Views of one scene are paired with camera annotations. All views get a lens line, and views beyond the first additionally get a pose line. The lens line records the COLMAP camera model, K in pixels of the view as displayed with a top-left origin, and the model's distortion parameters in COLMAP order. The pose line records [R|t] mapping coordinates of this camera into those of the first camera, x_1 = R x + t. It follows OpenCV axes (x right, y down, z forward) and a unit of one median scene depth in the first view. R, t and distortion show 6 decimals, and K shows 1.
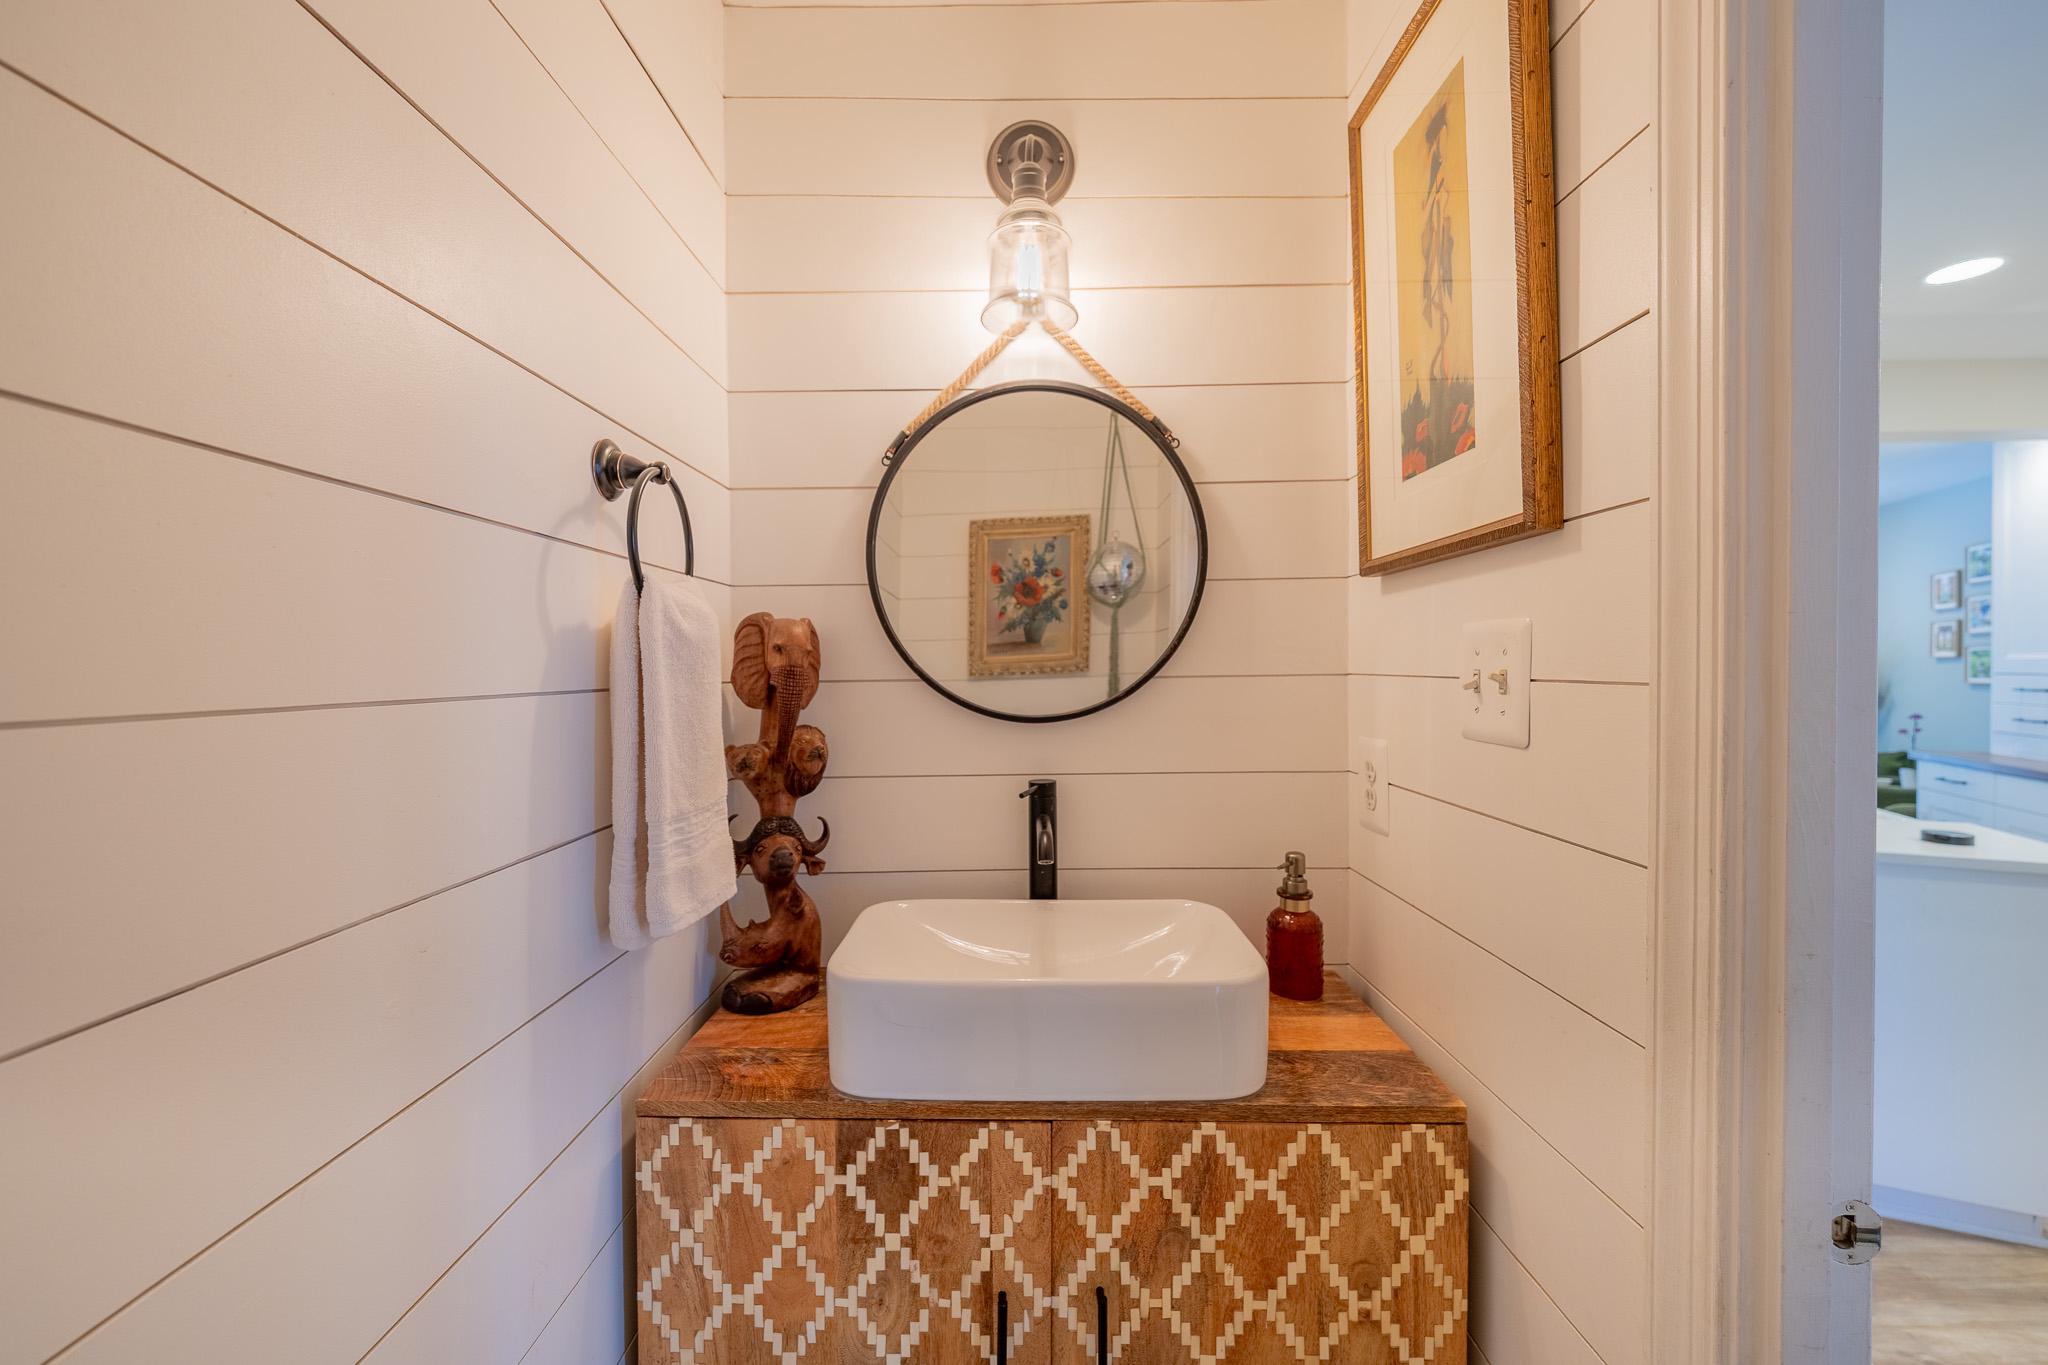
lens RADIAL K [[795.5, 0, 1016.9], [0, 795.5, 669.4], [0, 0, 1]] dist [-0.015489, -0.000846]
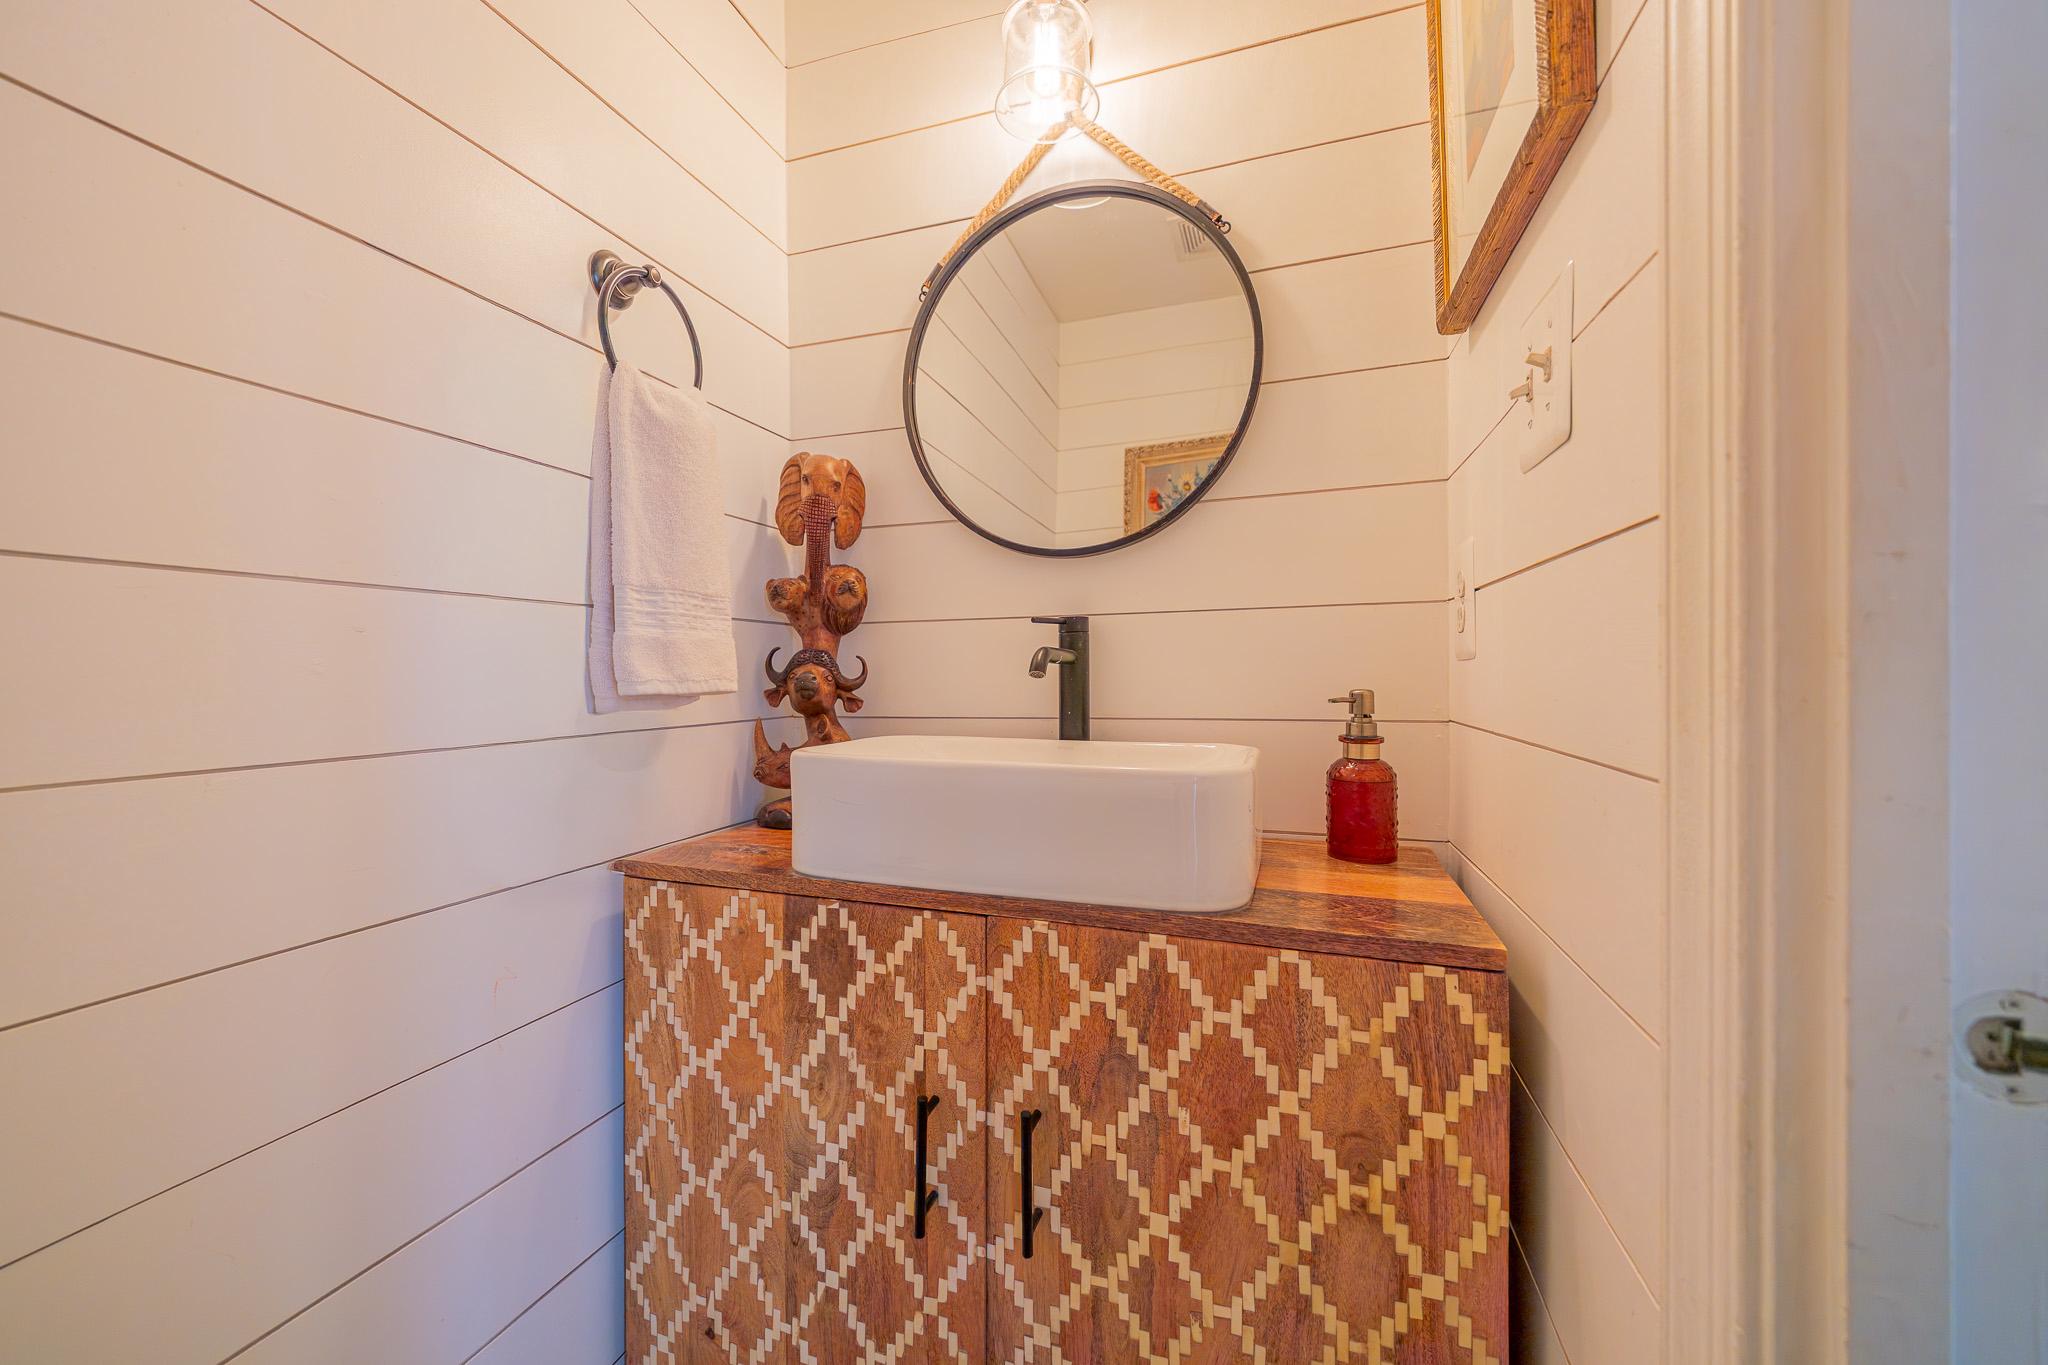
lens RADIAL K [[795.5, 0, 1015.9], [0, 795.5, 677.8], [0, 0, 1]] dist [-0.015489, -0.000846]
pose [[0.950191, 0.004153, -0.311642, 0.358826], [-0.004025, 0.999991, 0.001054, 0.296679], [0.311643, 0.000253, 0.950199, 0.144875]]
